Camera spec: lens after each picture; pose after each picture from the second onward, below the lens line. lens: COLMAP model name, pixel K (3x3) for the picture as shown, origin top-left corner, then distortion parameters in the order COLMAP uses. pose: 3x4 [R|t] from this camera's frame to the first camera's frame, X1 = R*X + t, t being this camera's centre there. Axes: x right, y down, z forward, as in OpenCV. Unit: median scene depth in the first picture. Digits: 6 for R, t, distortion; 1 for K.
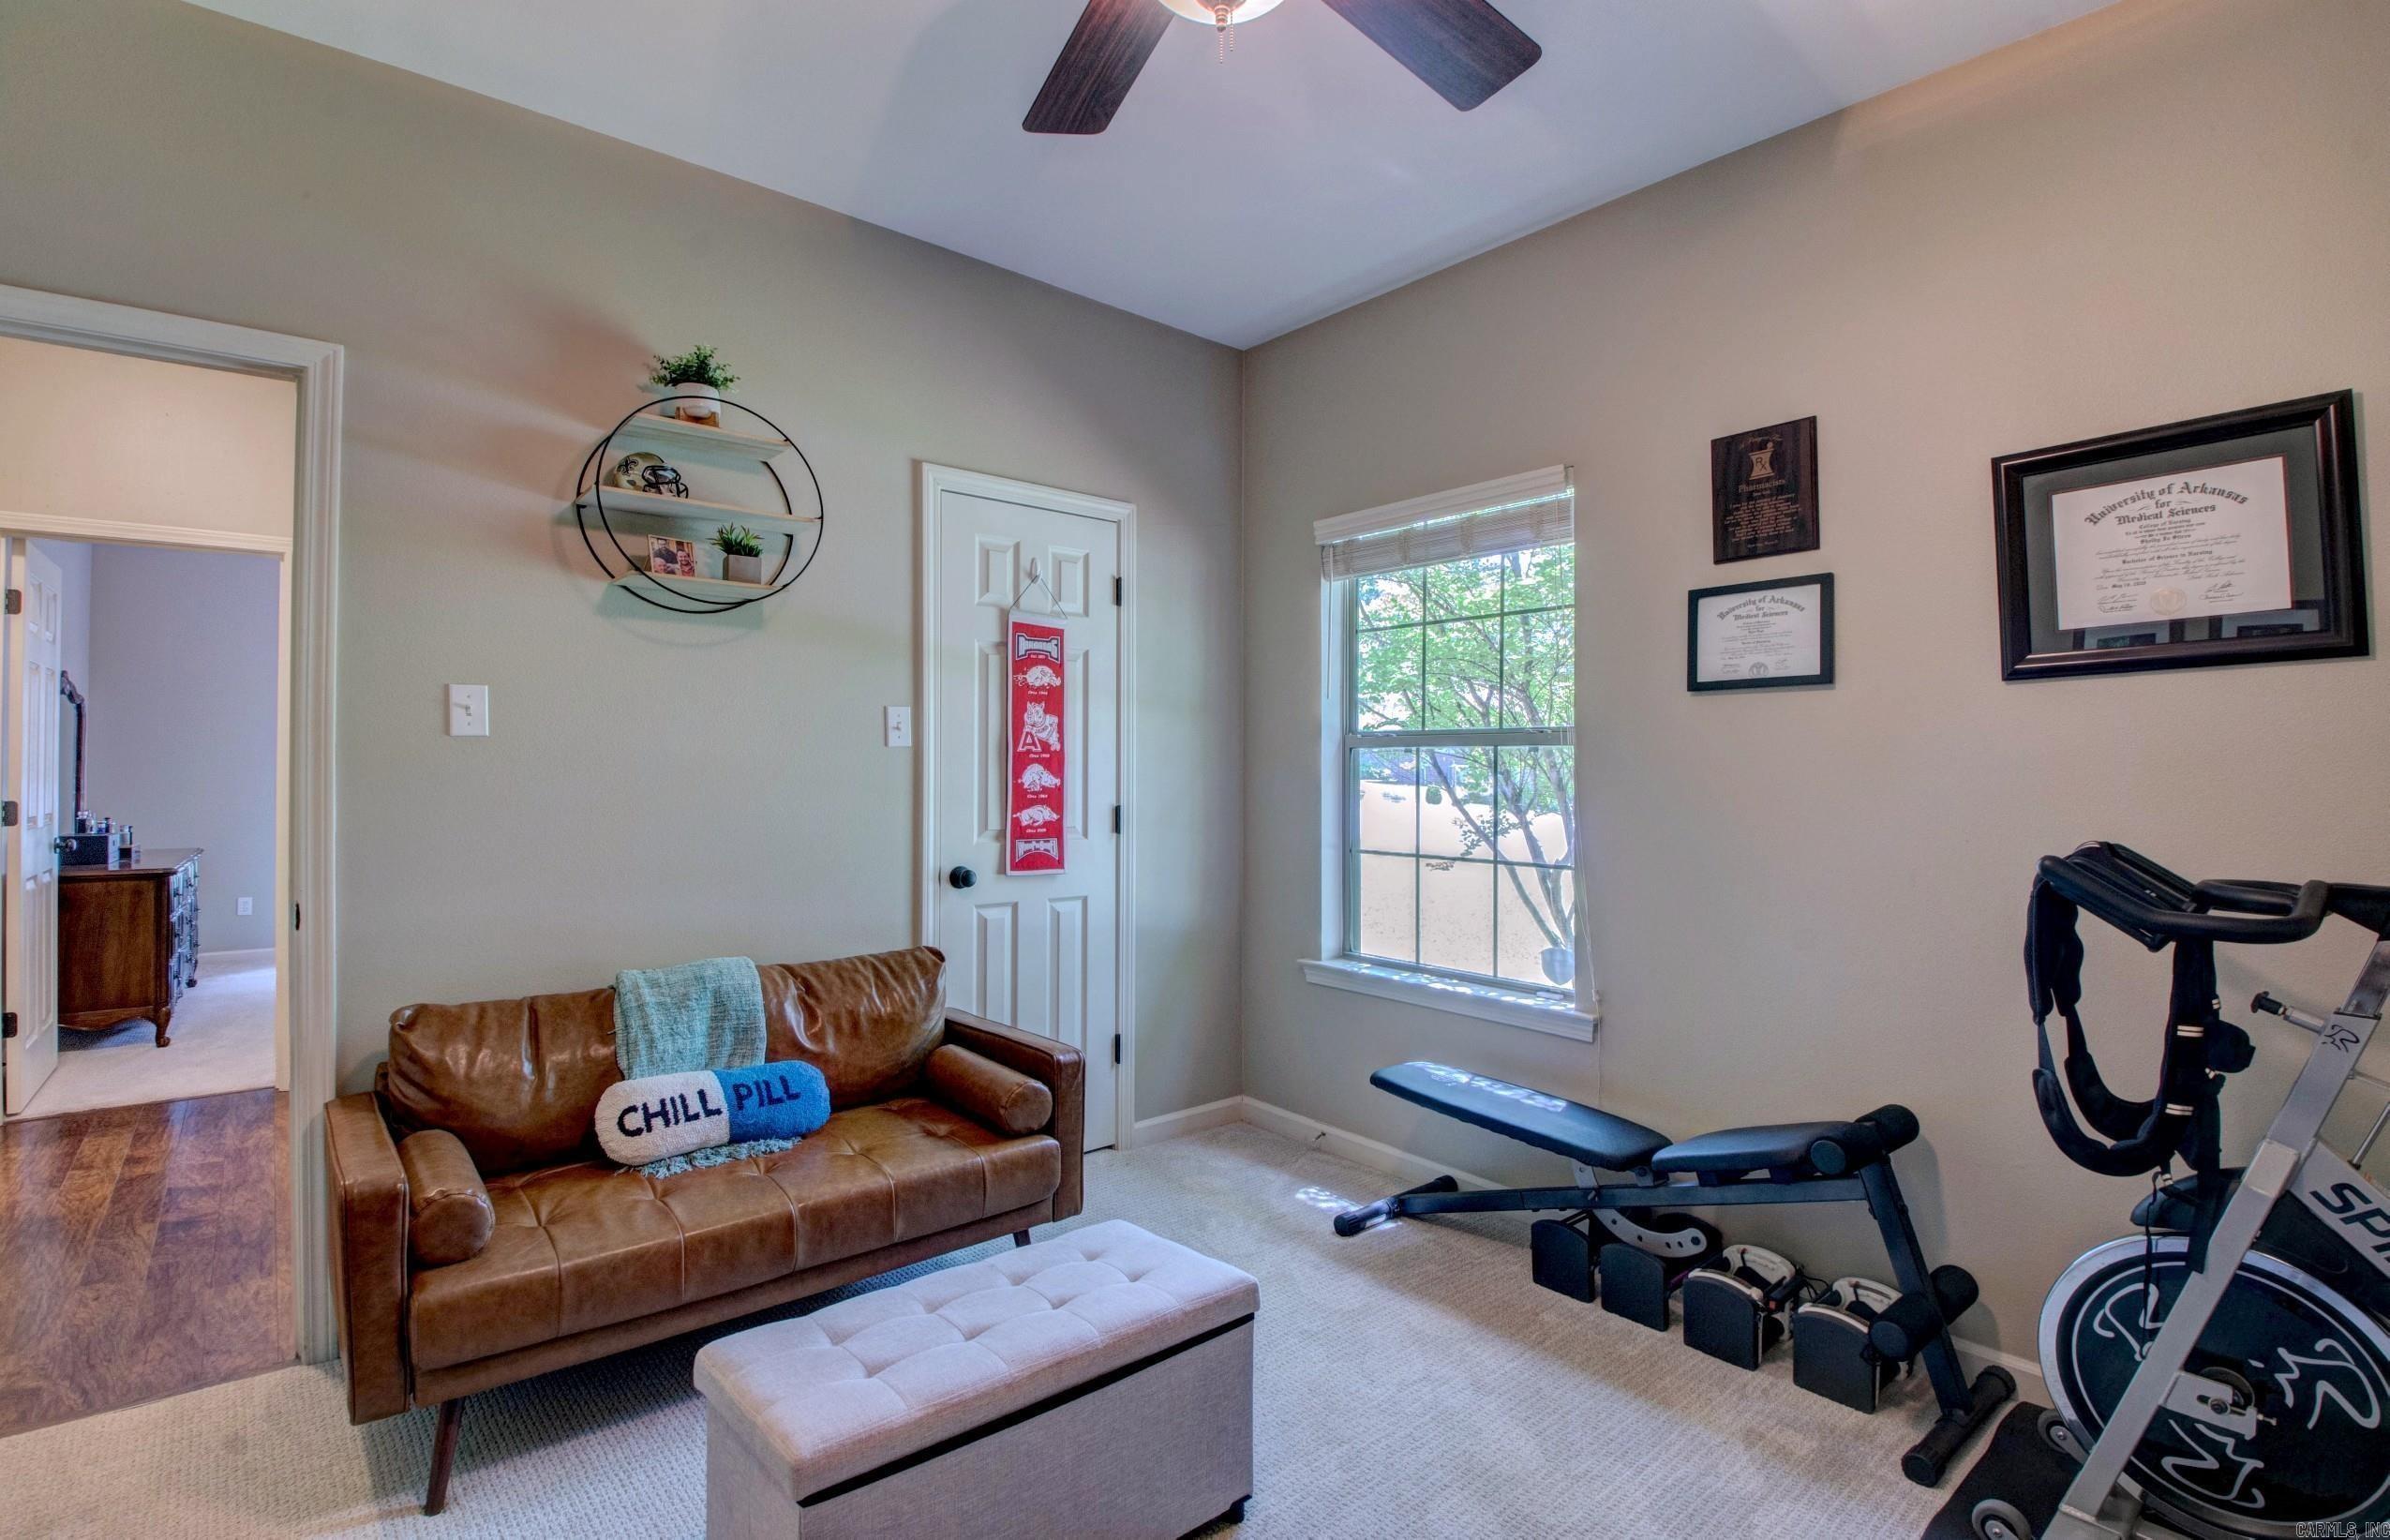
lens RADIAL K [[1129.4, 0, 1189.6], [0, 1129.4, 760.4], [0, 0, 1]] dist [-0.012426, -0.006792]
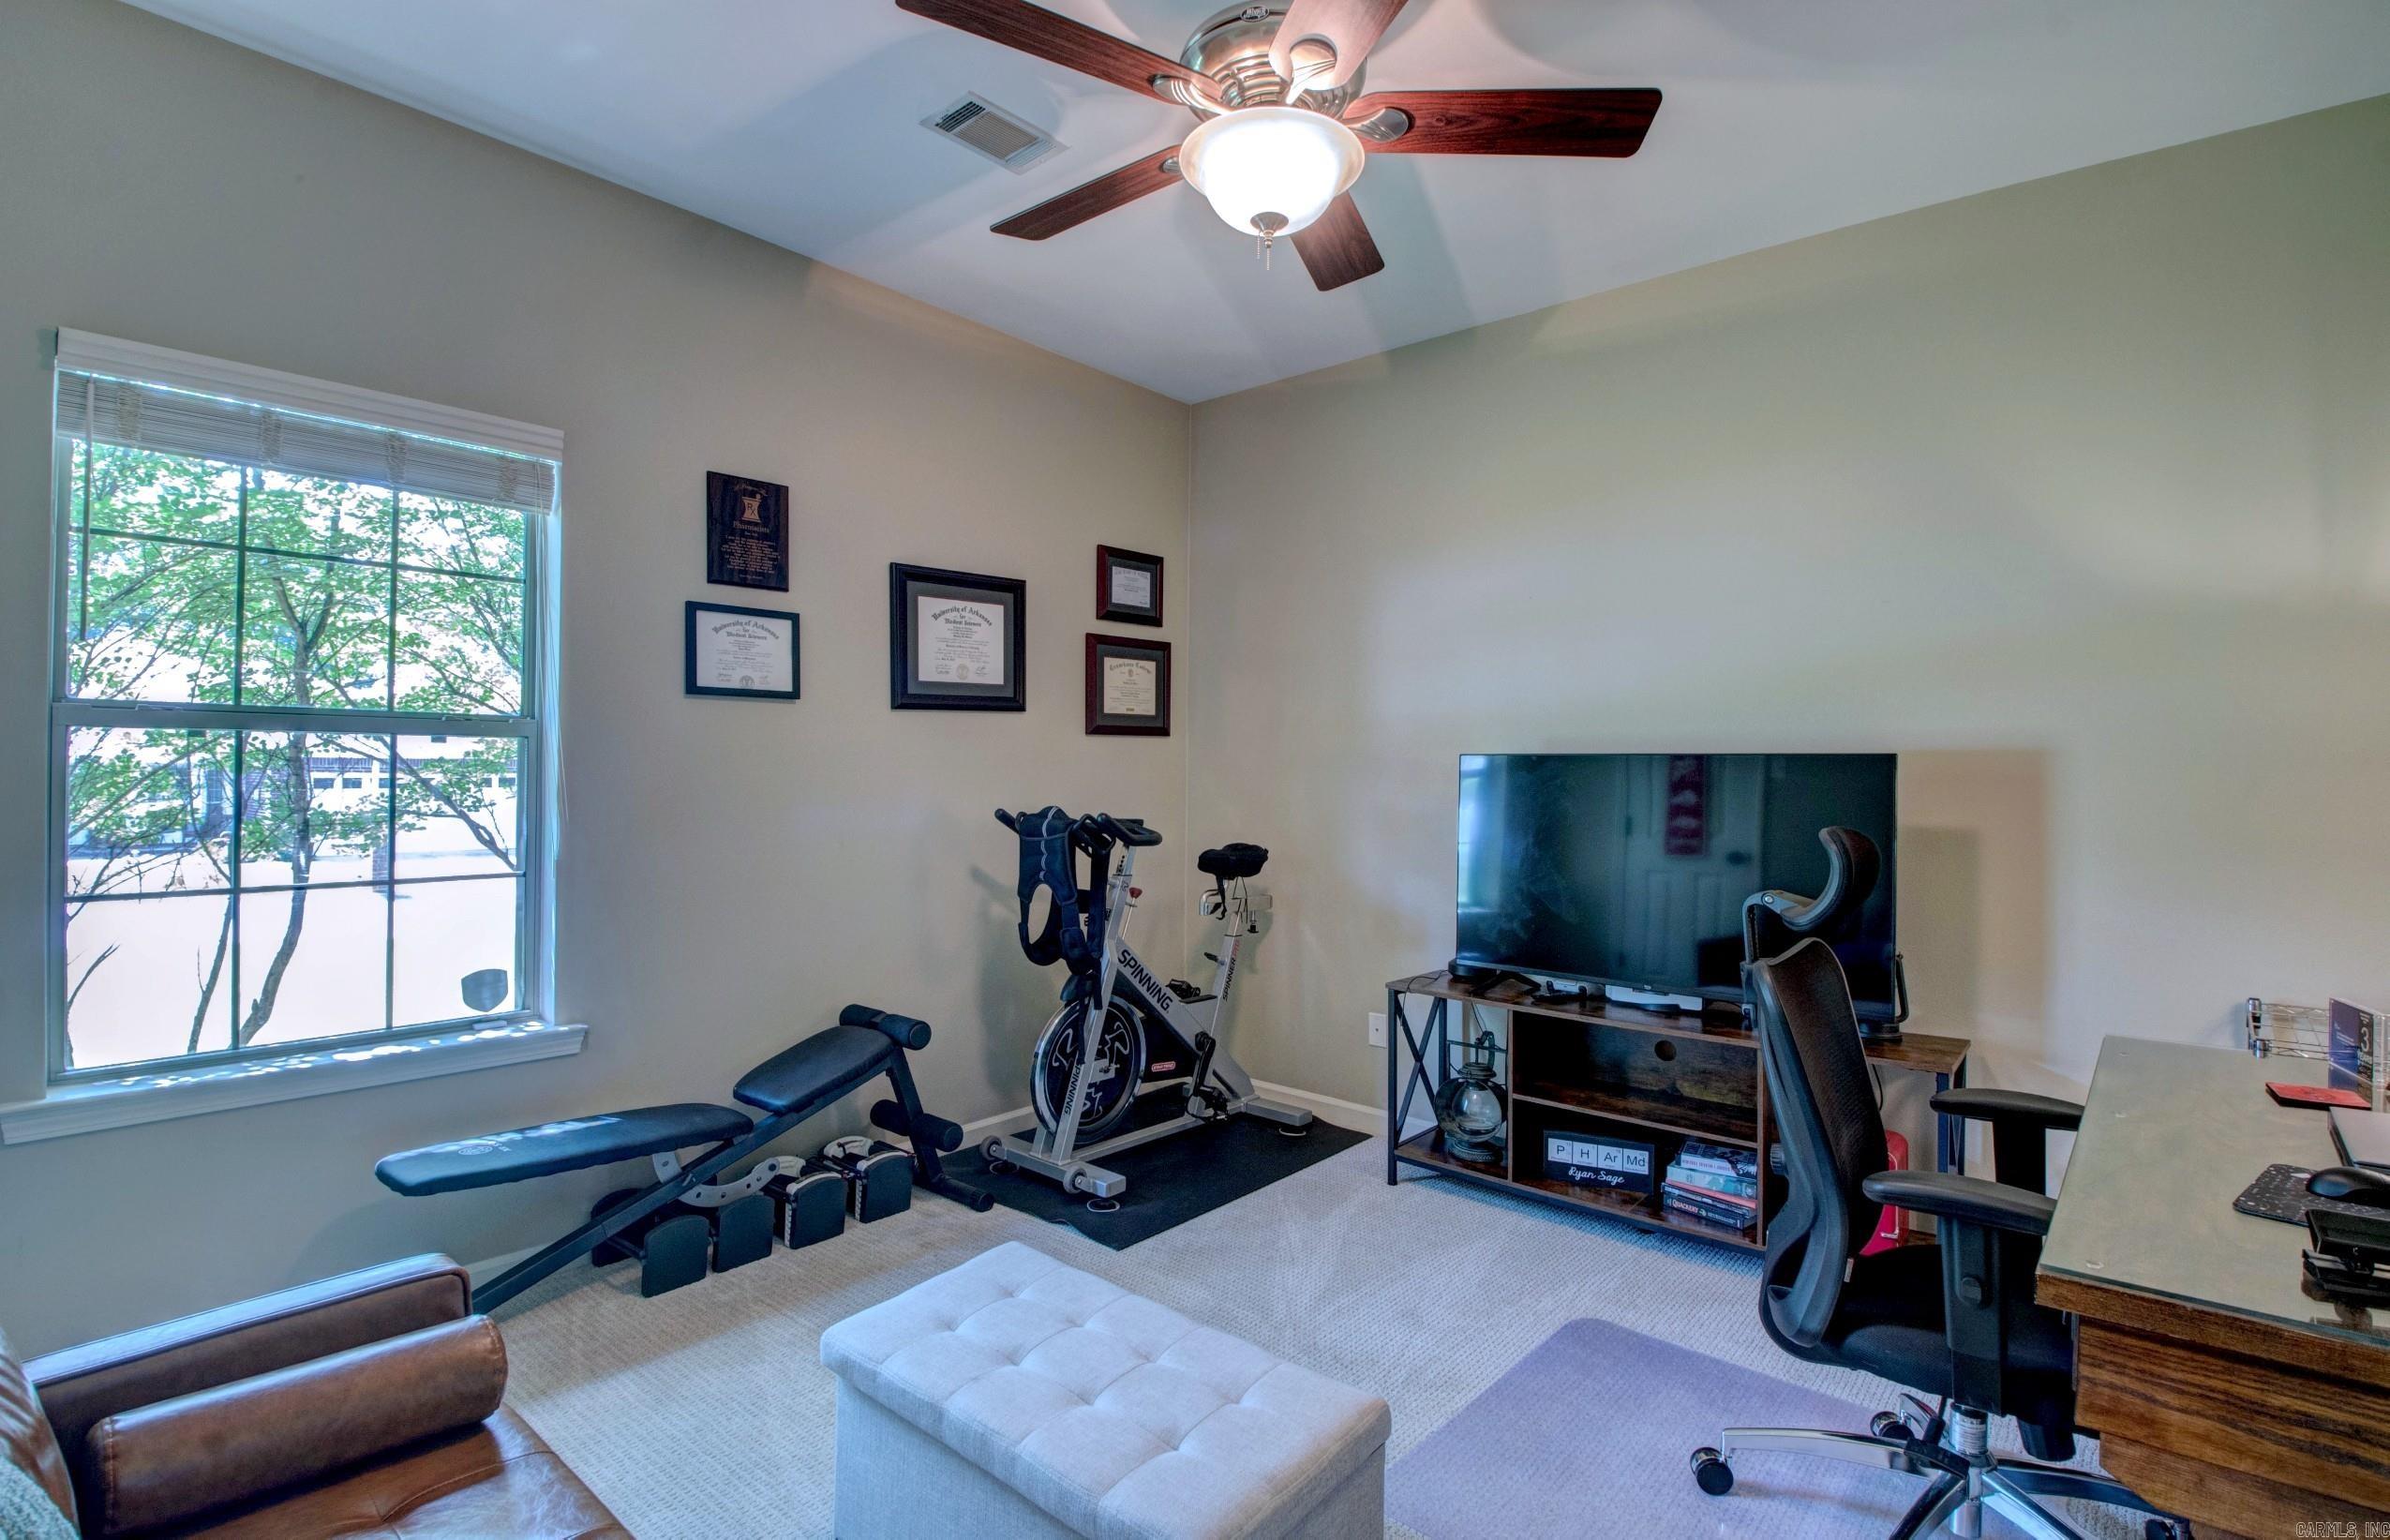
lens RADIAL K [[1129.4, 0, 1189.6], [0, 1129.4, 760.4], [0, 0, 1]] dist [-0.012426, -0.006792]
pose [[-0.163644, 0.000013, 0.986519, -0.746994], [-0.019184, 0.999811, -0.003196, -0.002921], [-0.986333, -0.019448, -0.163613, 0.734942]]
